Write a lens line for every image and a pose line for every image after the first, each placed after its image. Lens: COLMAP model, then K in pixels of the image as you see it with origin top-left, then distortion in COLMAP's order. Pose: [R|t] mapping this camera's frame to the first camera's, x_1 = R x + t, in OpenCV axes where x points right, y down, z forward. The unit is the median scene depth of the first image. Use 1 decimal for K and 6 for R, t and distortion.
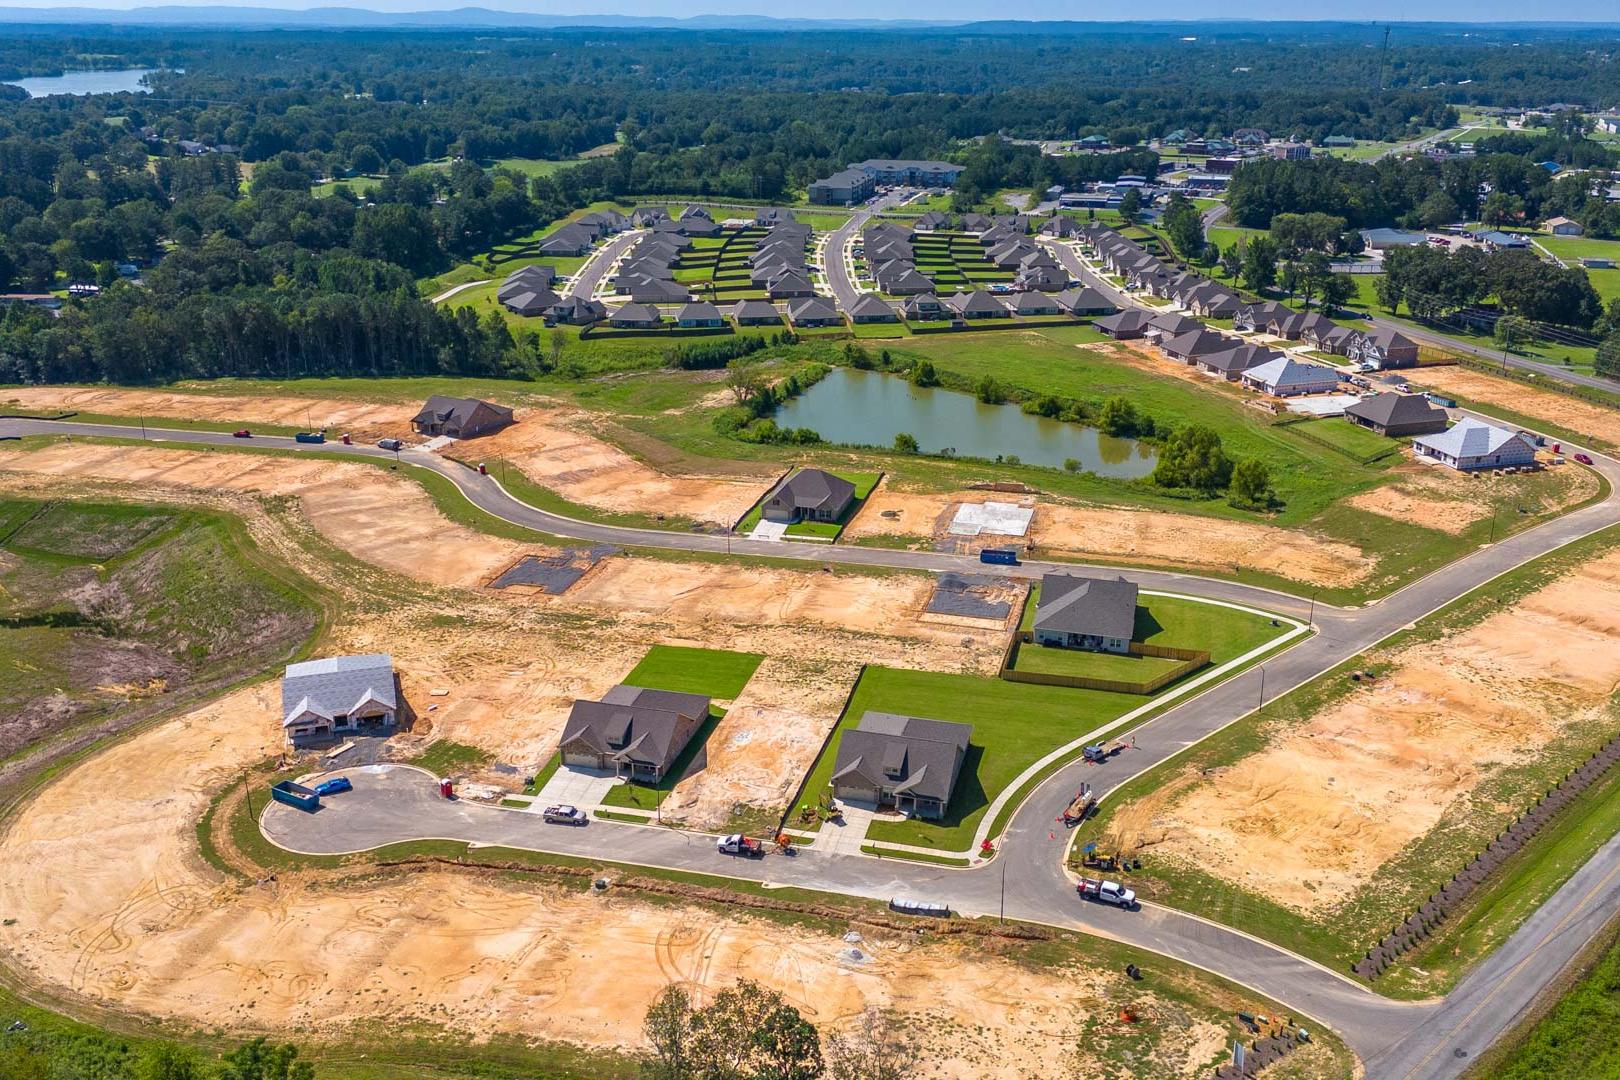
lens RADIAL K [[1446.8, 0, 810.0], [0, 1446.8, 540.0], [0, 0, 1]] dist [0.009874, 0.005731]
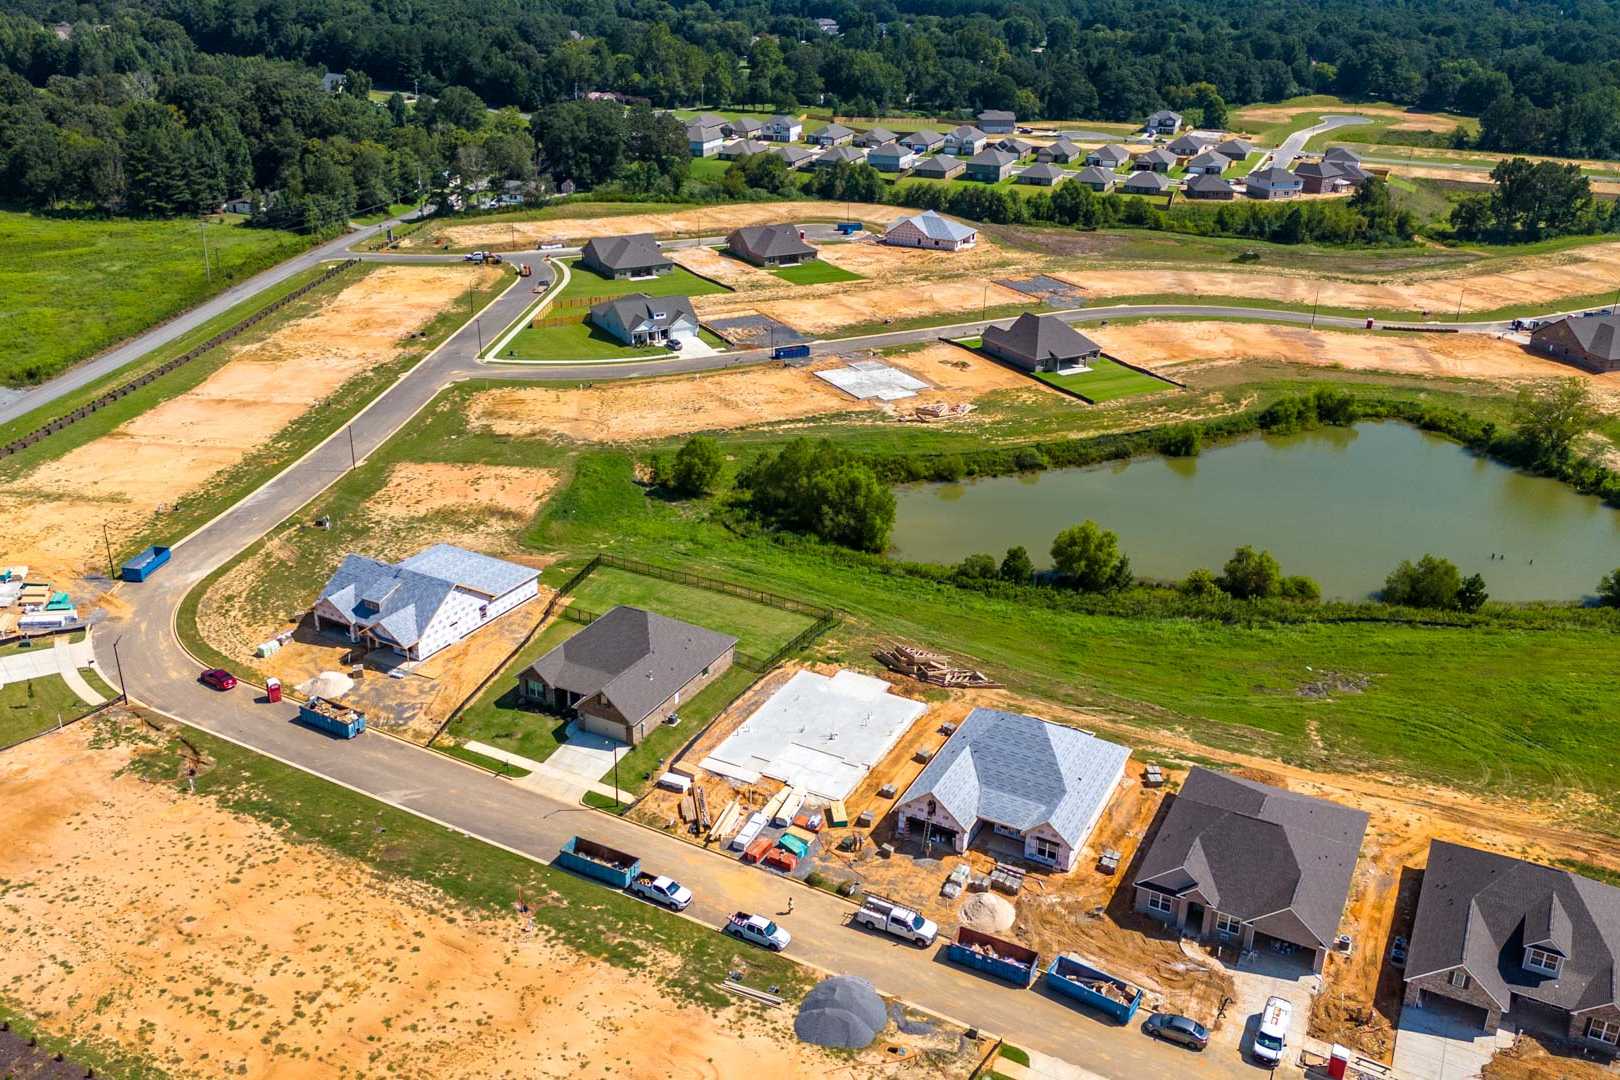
lens RADIAL K [[1361.2, 0, 810.0], [0, 1361.2, 540.0], [0, 0, 1]] dist [0.048862, -0.001446]
pose [[-0.702804, 0.277833, -0.654885, 1.030290], [-0.256897, 0.759336, 0.597840, -0.610726], [0.663378, 0.588402, -0.462290, 1.991281]]
